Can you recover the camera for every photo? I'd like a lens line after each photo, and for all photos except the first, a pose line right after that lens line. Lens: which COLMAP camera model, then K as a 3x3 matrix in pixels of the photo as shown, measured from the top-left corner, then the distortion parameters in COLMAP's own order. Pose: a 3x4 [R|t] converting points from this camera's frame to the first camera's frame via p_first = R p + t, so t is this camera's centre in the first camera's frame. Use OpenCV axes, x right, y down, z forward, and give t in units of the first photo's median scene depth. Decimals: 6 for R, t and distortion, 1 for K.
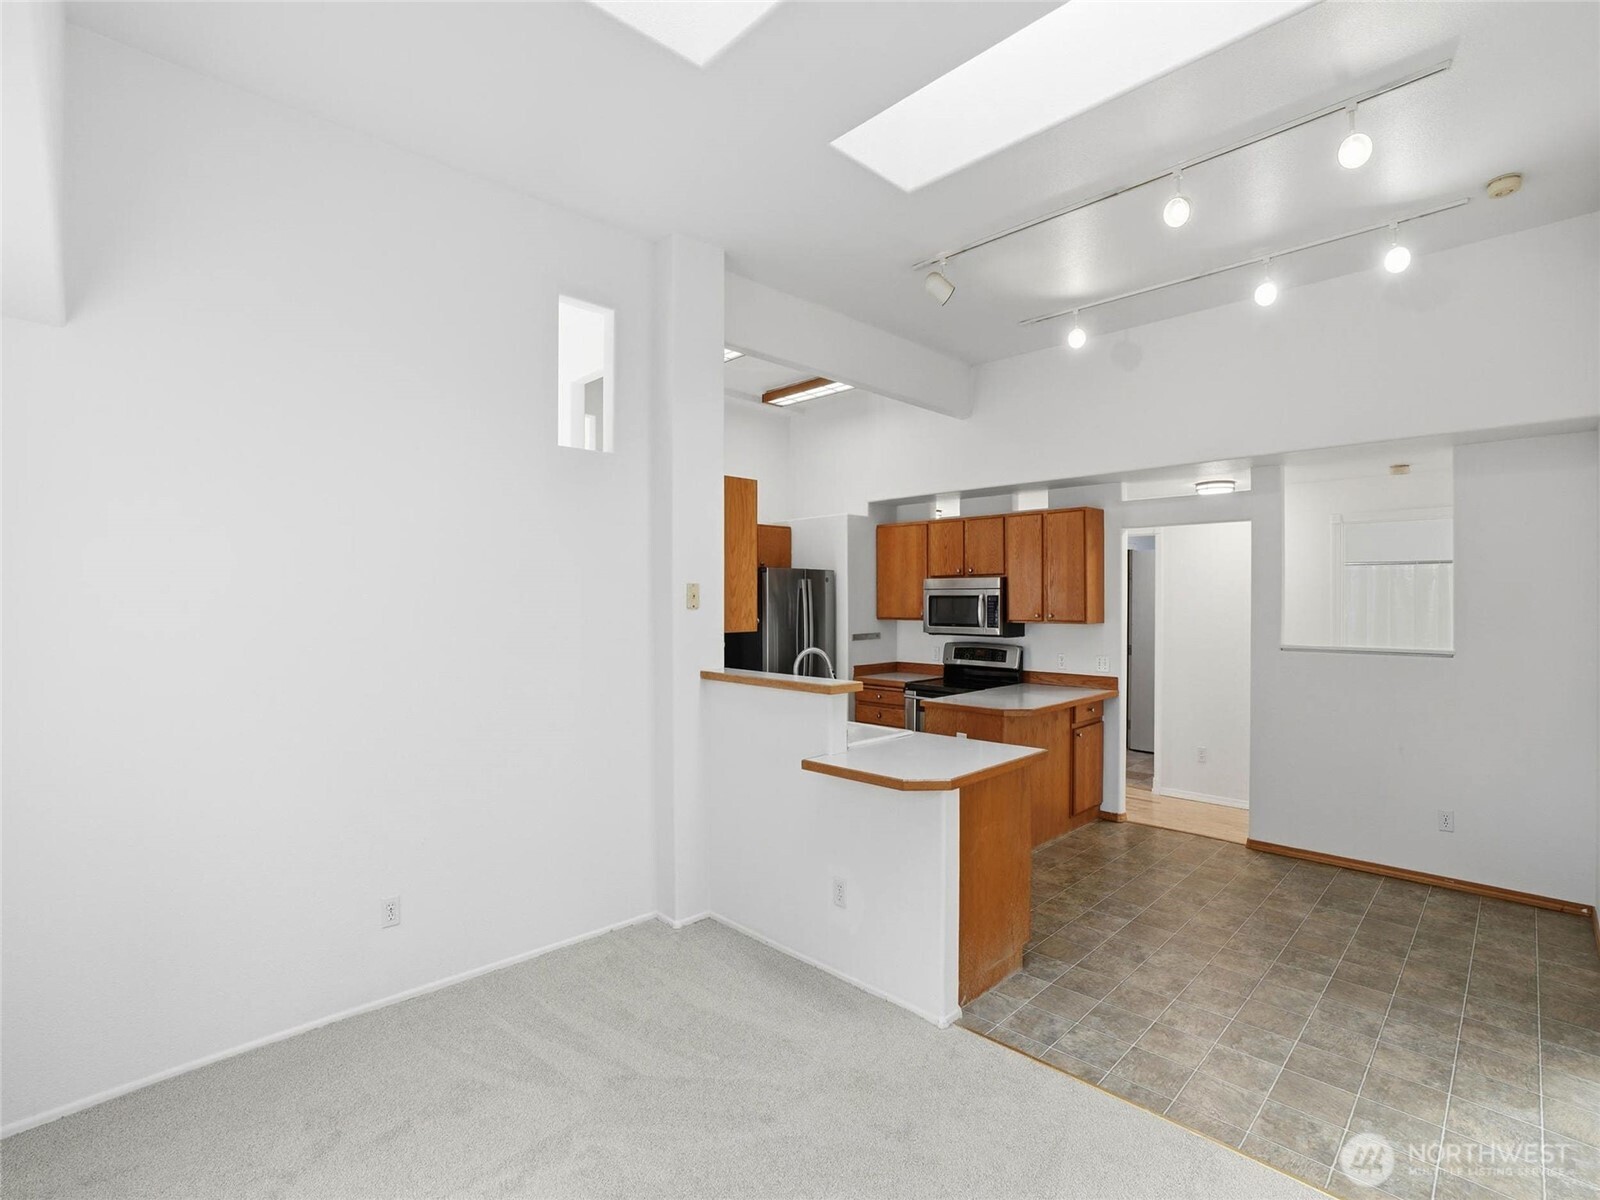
lens RADIAL K [[747.6, 0, 800.0], [0, 747.6, 600.0], [0, 0, 1]] dist [-0.068601, 0.029501]
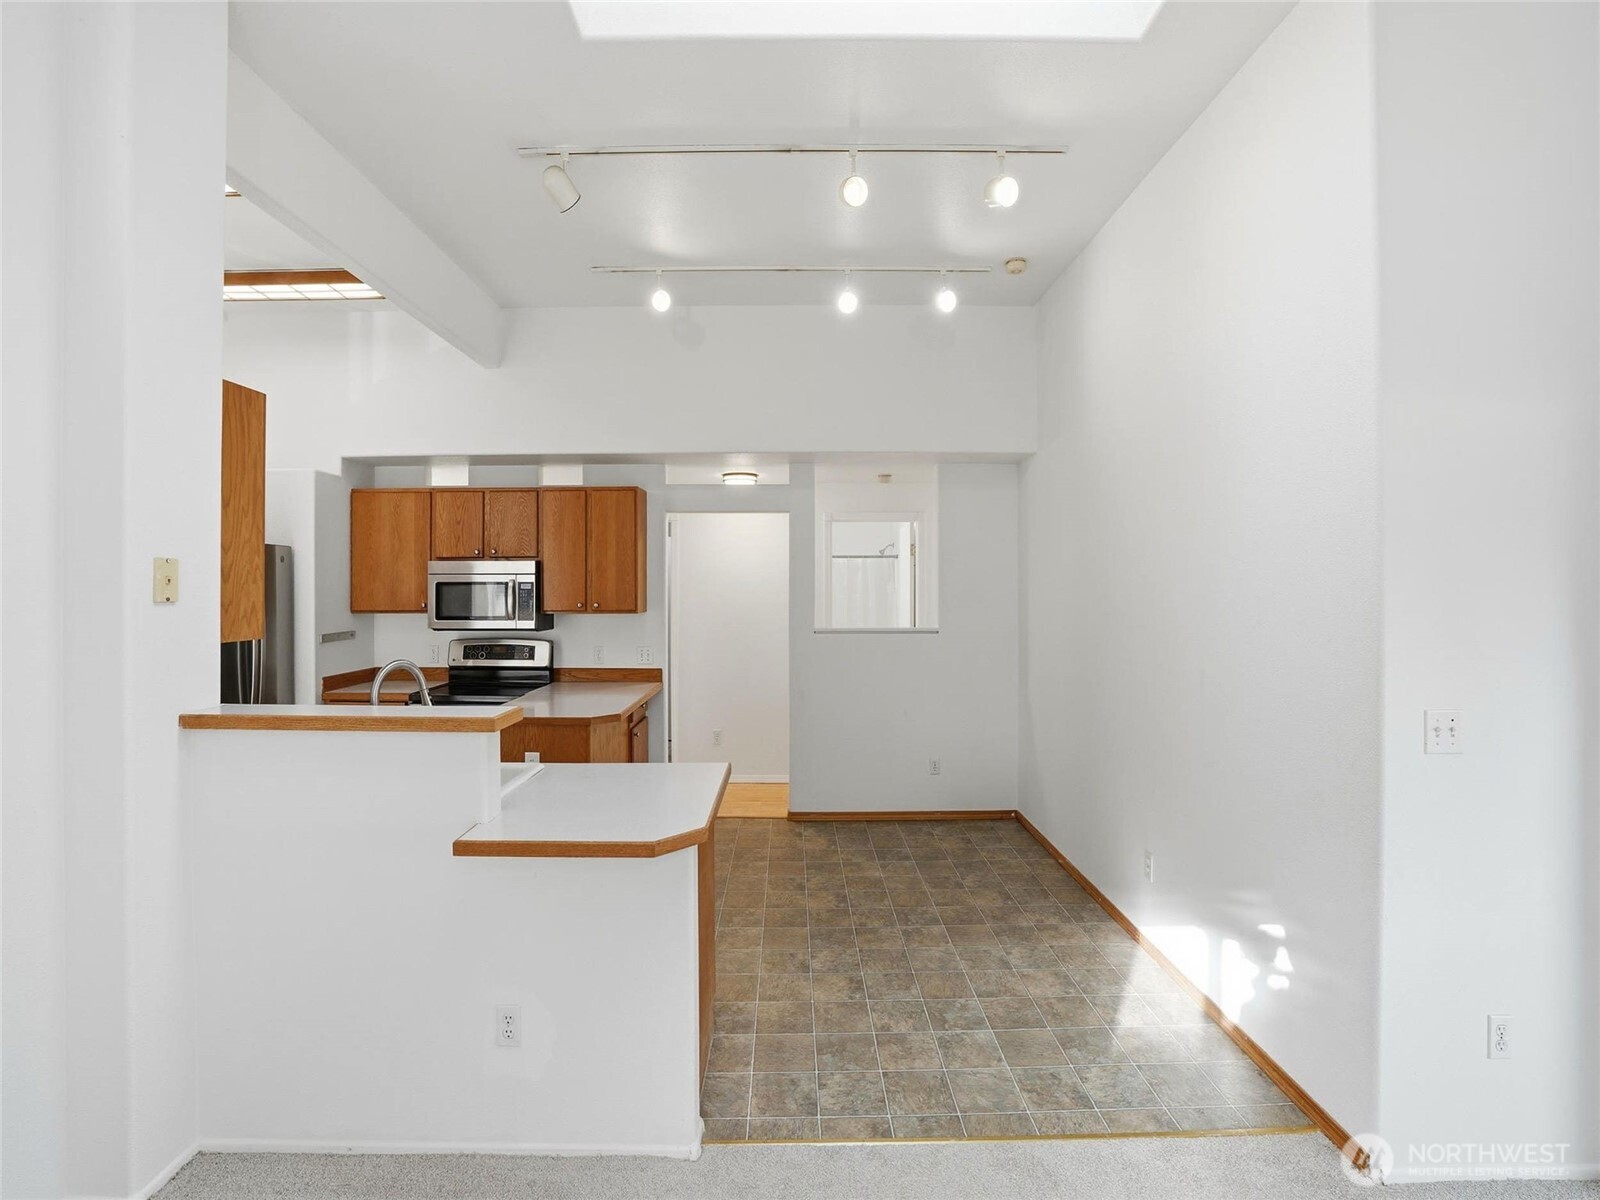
lens RADIAL K [[746.9, 0, 798.2], [0, 746.9, 580.8], [0, 0, 1]] dist [-0.069560, 0.027618]
pose [[0.703809, 0.005342, 0.710369, -0.135833], [0.001133, 0.999962, -0.008642, -0.000021], [-0.710389, 0.006887, 0.703776, 0.209233]]
